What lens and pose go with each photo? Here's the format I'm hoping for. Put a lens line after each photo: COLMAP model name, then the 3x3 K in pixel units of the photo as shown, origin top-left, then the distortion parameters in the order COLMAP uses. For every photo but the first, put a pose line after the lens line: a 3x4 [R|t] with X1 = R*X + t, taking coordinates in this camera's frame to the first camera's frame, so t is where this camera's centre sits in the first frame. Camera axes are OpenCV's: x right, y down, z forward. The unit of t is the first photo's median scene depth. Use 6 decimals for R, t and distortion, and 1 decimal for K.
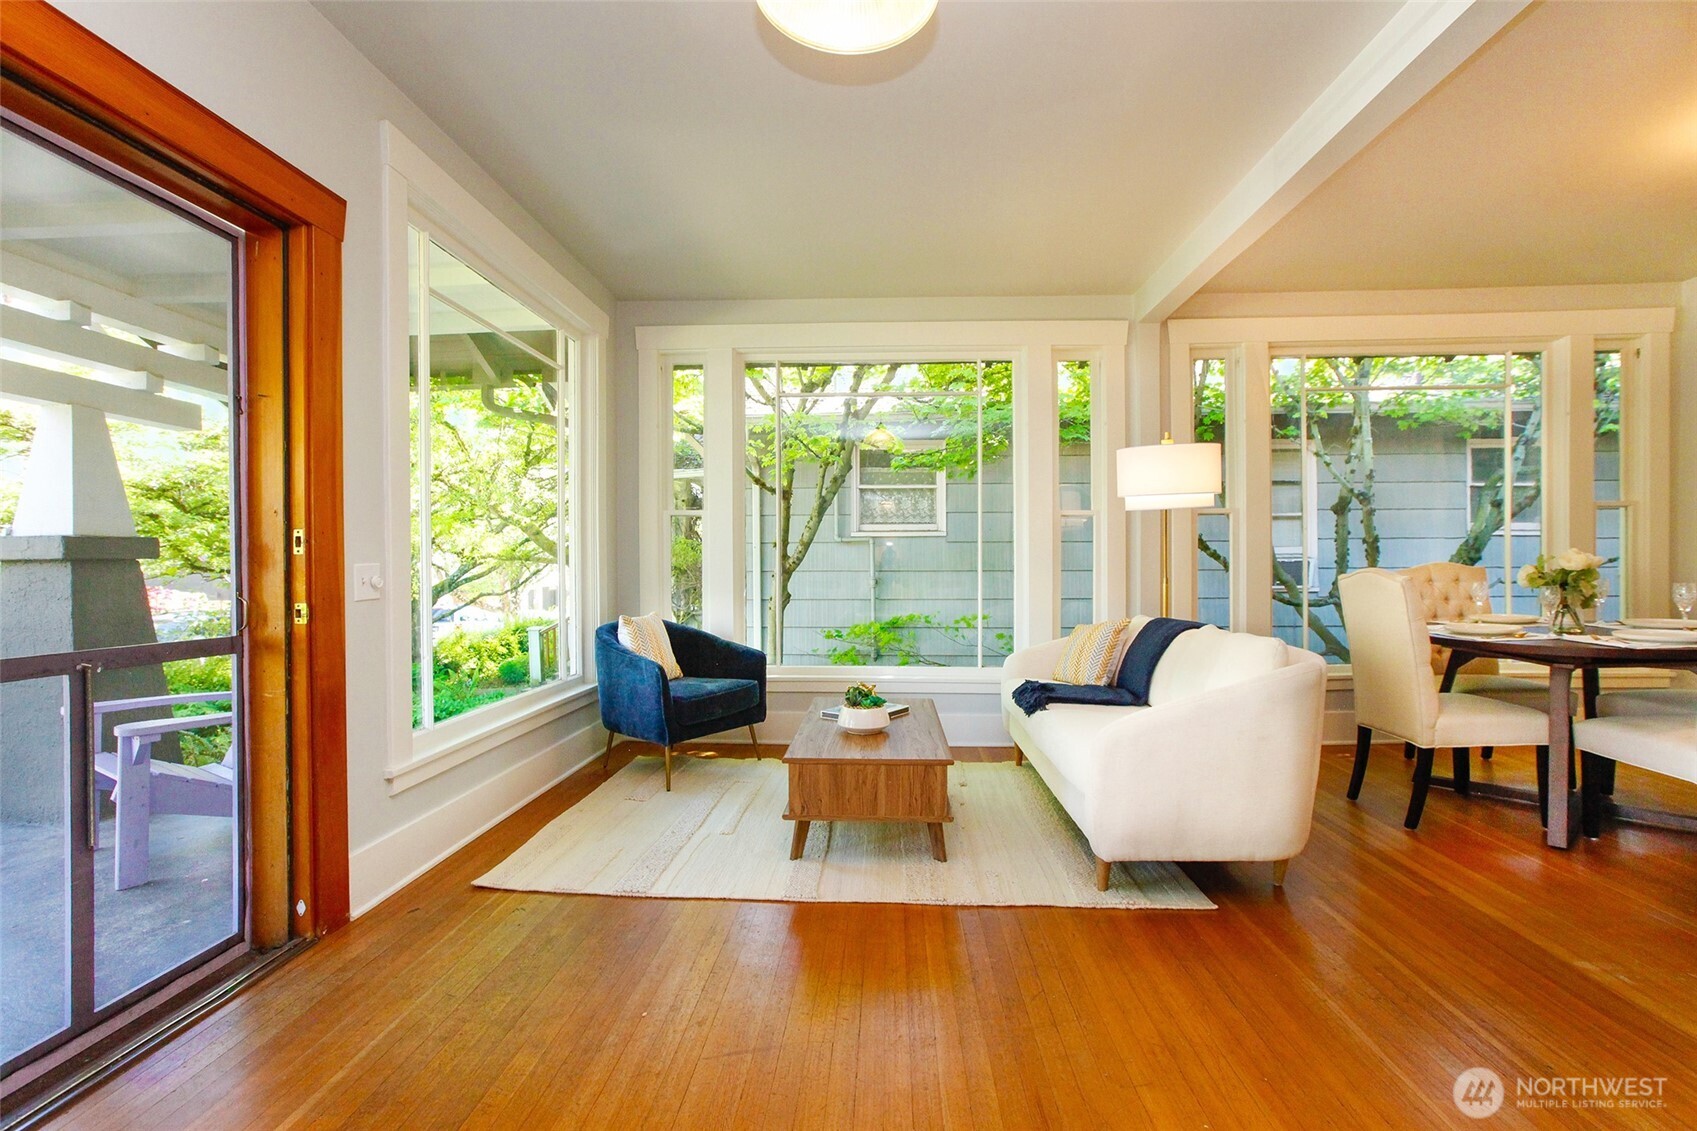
lens RADIAL K [[761.9, 0, 844.7], [0, 761.9, 562.5], [0, 0, 1]] dist [-0.055965, 0.024129]
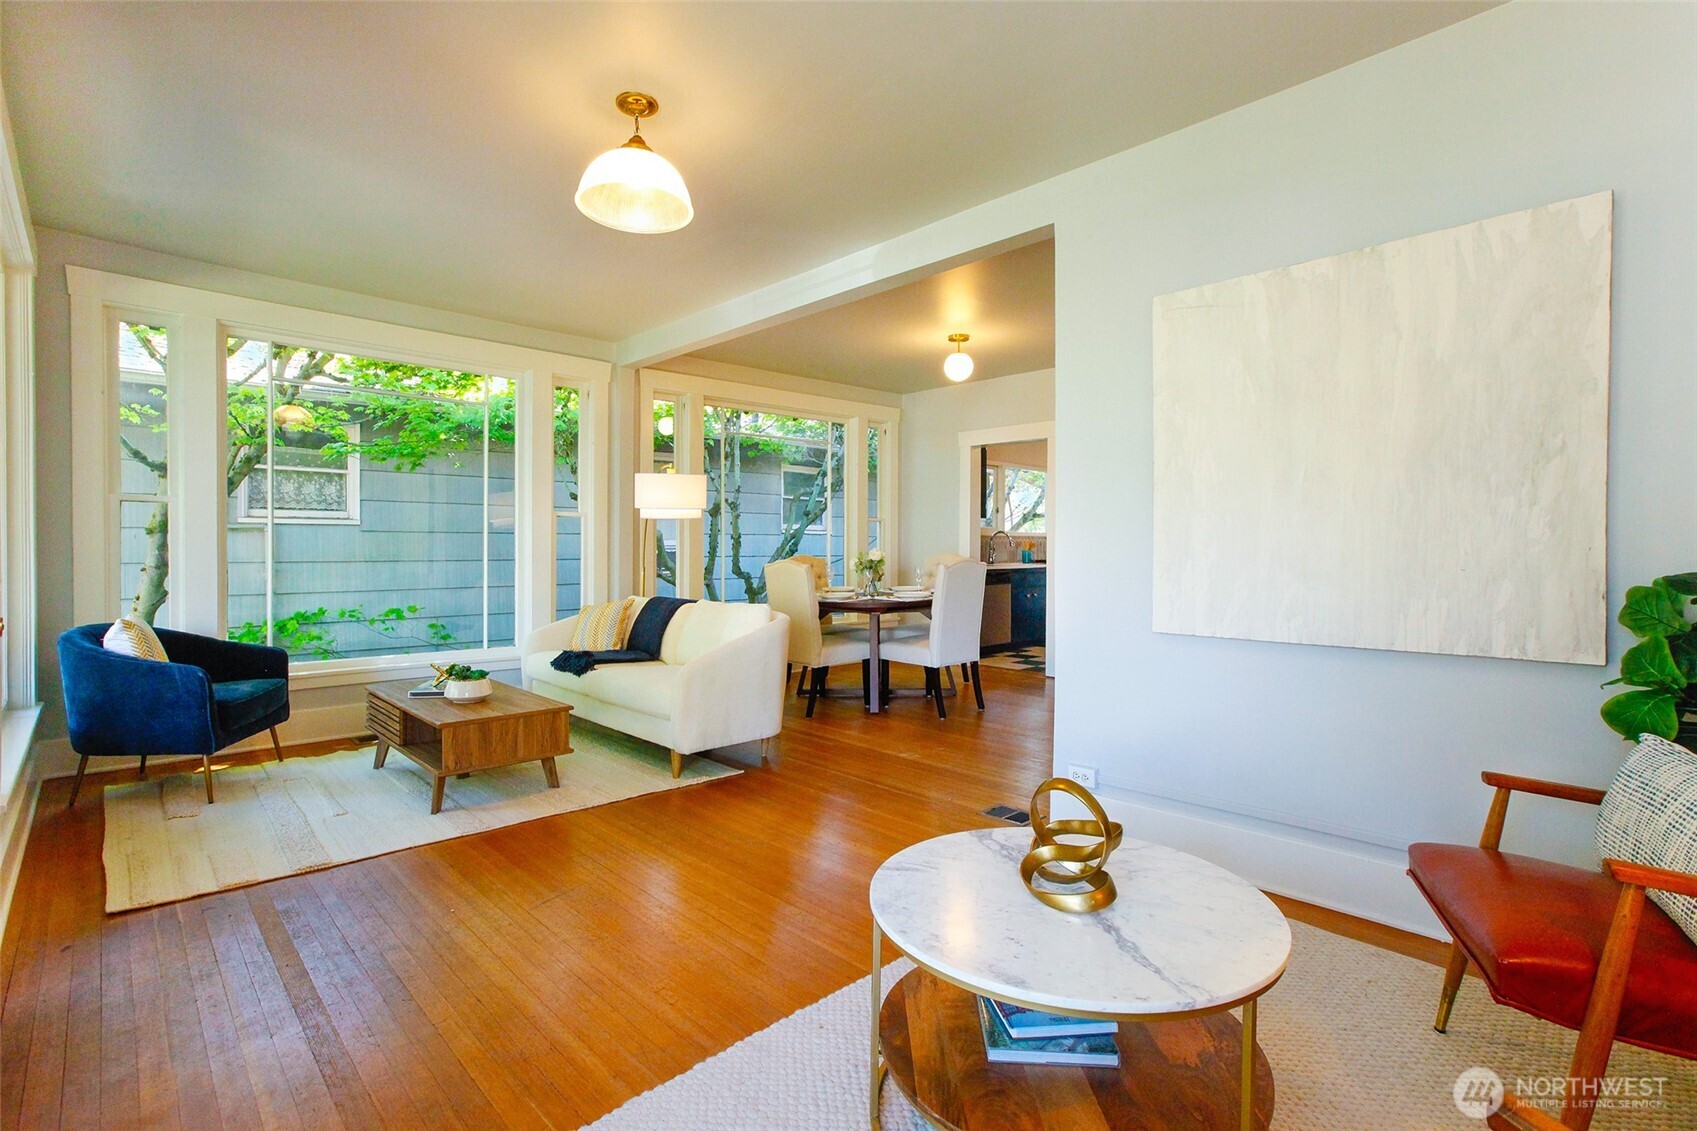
lens RADIAL K [[805.6, 0, 770.6], [0, 805.6, 552.6], [0, 0, 1]] dist [0.001663, 0.000099]
pose [[0.736116, -0.001898, 0.676853, -0.434431], [-0.001778, 0.999987, 0.004738, -0.014784], [-0.676853, -0.004691, 0.736103, -0.218869]]
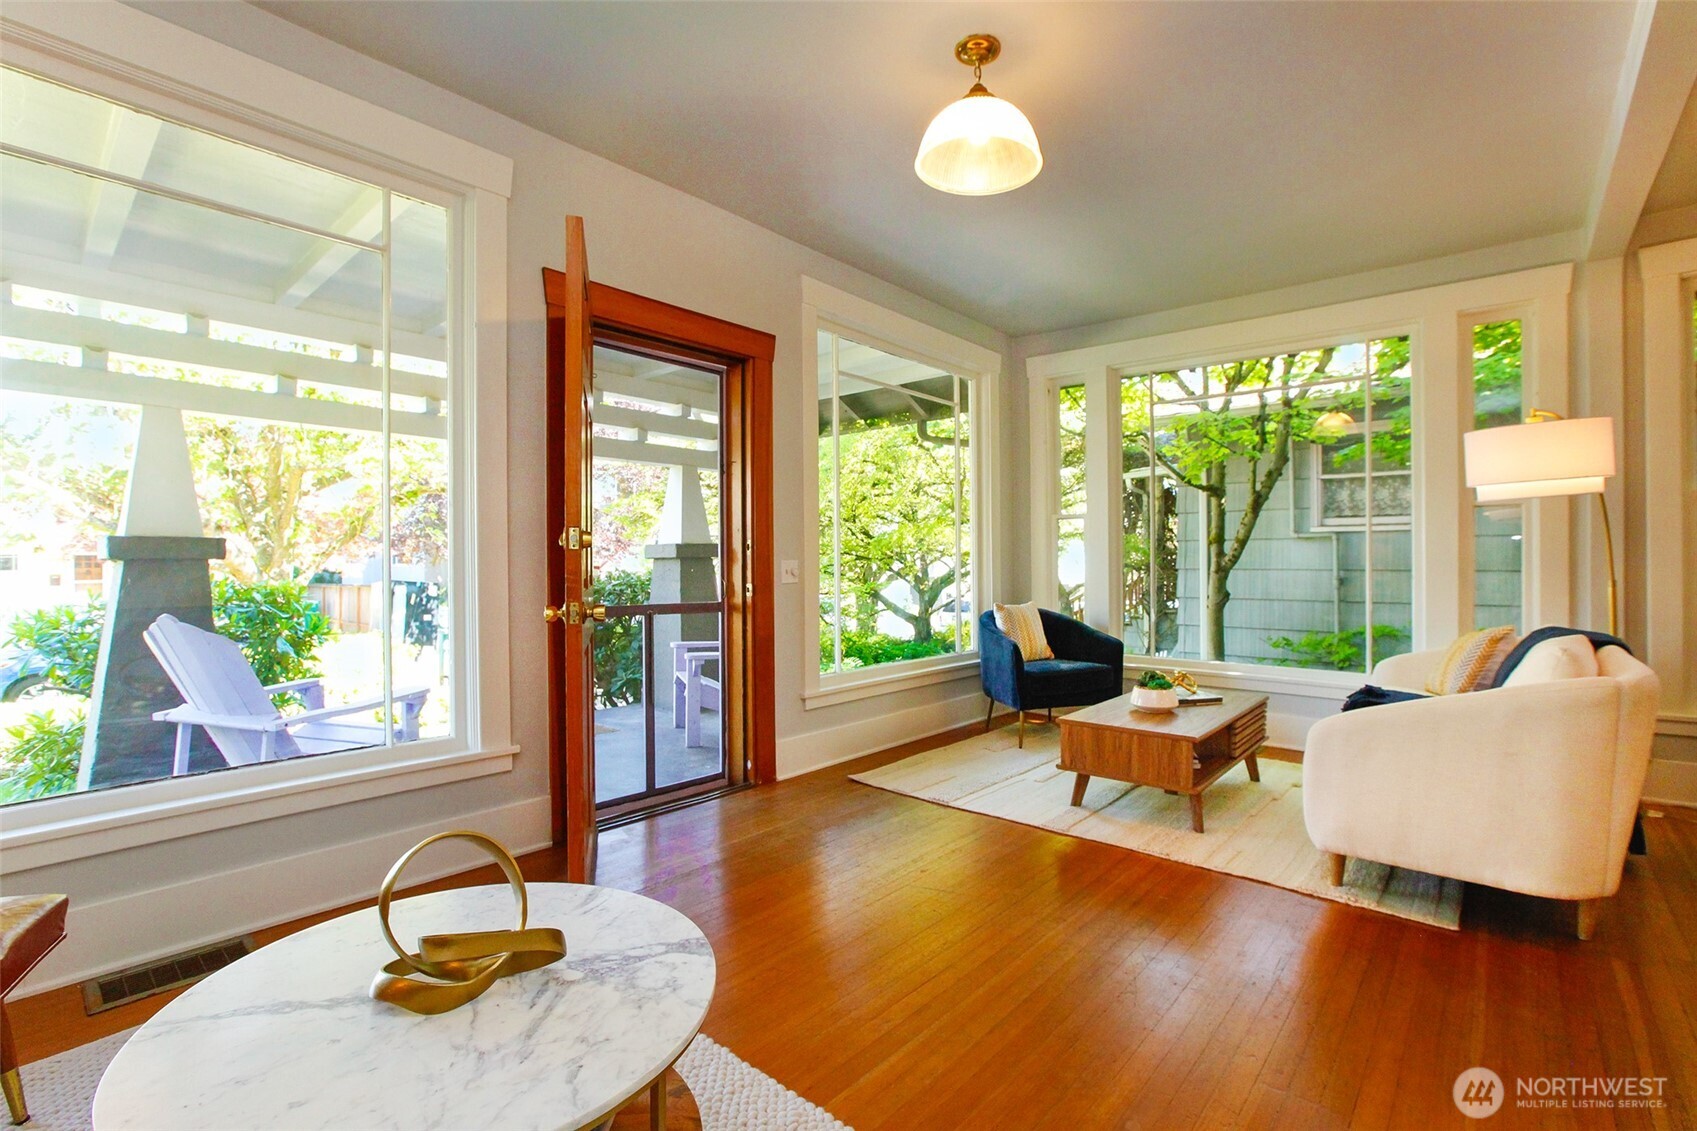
lens RADIAL K [[761.9, 0, 844.7], [0, 761.9, 562.5], [0, 0, 1]] dist [-0.055965, 0.024129]
pose [[0.788363, 0.004231, -0.615195, 0.316908], [-0.001875, 0.999988, 0.004475, -0.000782], [0.615207, -0.002374, 0.788362, -0.142974]]
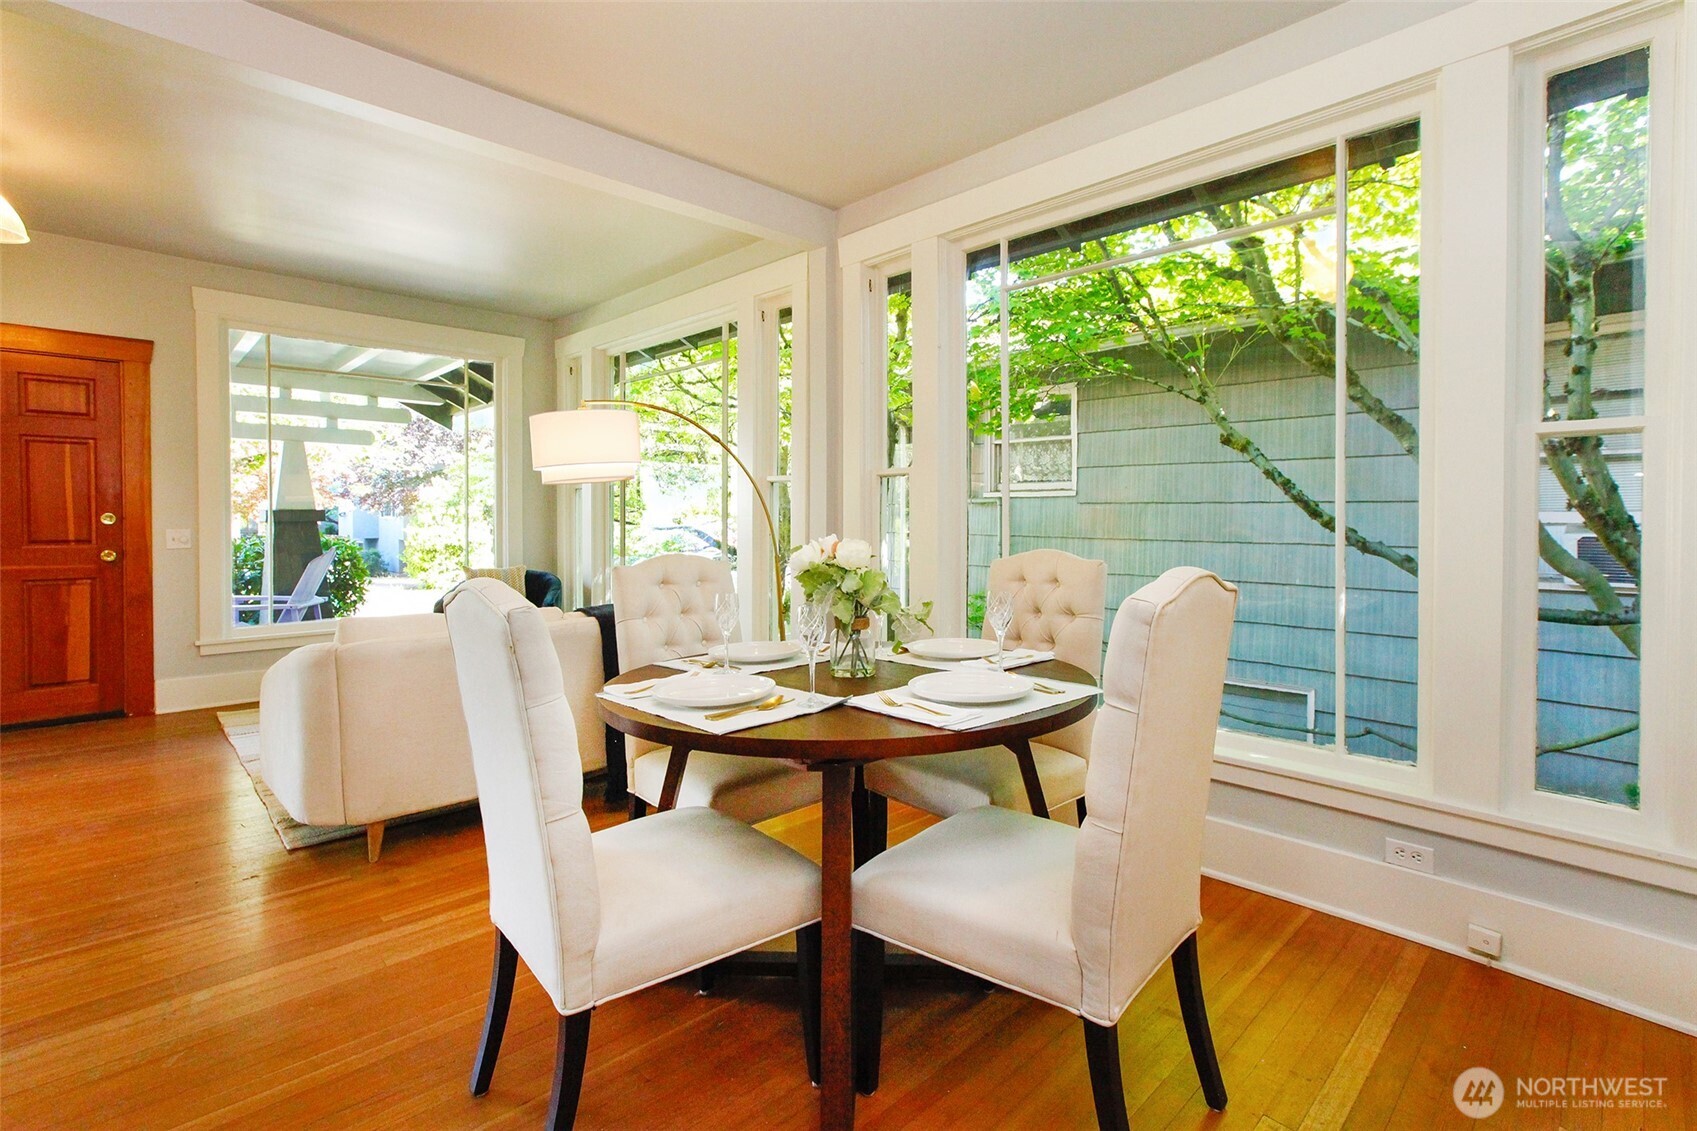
lens RADIAL K [[792.8, 0, 846.8], [0, 792.8, 524.2], [0, 0, 1]] dist [-0.039588, 0.000238]
pose [[0.733390, 0.013045, -0.679683, 1.368811], [-0.007025, 0.999908, 0.011611, -0.031948], [0.679772, -0.003740, 0.733414, 0.519736]]
